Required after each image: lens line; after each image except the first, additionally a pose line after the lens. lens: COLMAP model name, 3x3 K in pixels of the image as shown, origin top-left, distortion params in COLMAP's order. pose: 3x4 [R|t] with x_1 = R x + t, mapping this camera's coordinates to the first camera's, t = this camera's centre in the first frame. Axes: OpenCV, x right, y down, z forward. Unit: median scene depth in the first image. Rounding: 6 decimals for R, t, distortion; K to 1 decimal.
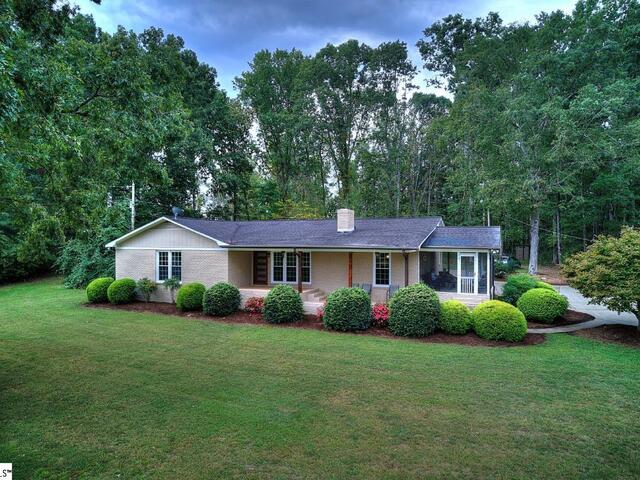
lens RADIAL K [[459.7, 0, 320.0], [0, 459.7, 240.0], [0, 0, 1]] dist [-0.071638, 0.072286]
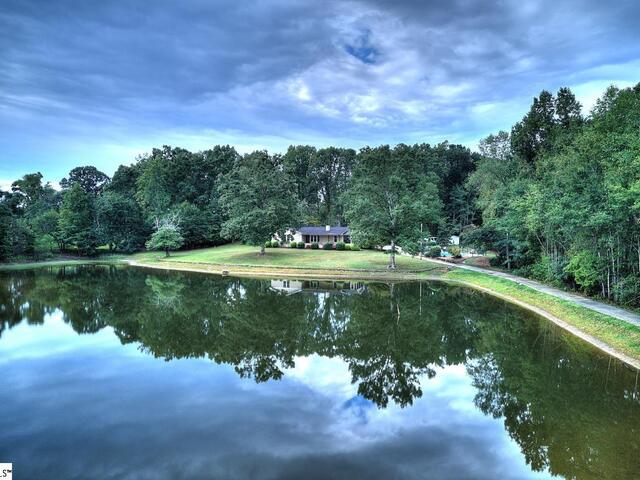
lens RADIAL K [[459.7, 0, 320.0], [0, 459.7, 240.0], [0, 0, 1]] dist [-0.071638, 0.072286]
pose [[0.999992, 0.003683, 0.001280, -0.025542], [-0.003708, 0.999794, 0.019976, -0.016994], [-0.001207, -0.019981, 0.999800, -3.669710]]
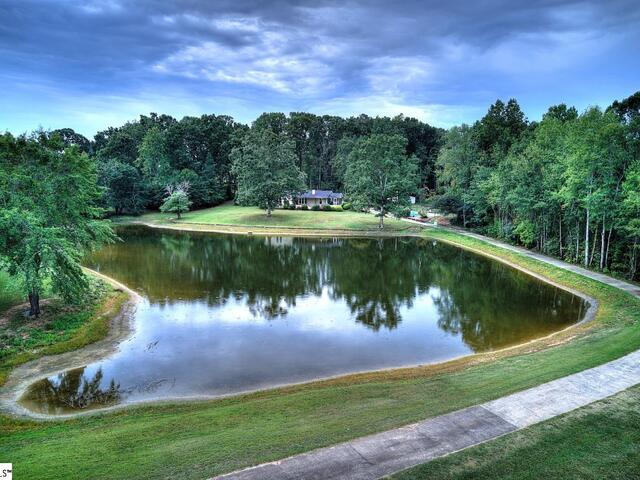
lens RADIAL K [[459.7, 0, 320.0], [0, 459.7, 240.0], [0, 0, 1]] dist [-0.071638, 0.072286]
pose [[0.986282, -0.018751, 0.164001, -0.803703], [-0.003572, 0.990870, 0.134774, -0.222657], [-0.165031, -0.133511, 0.977210, -4.550992]]
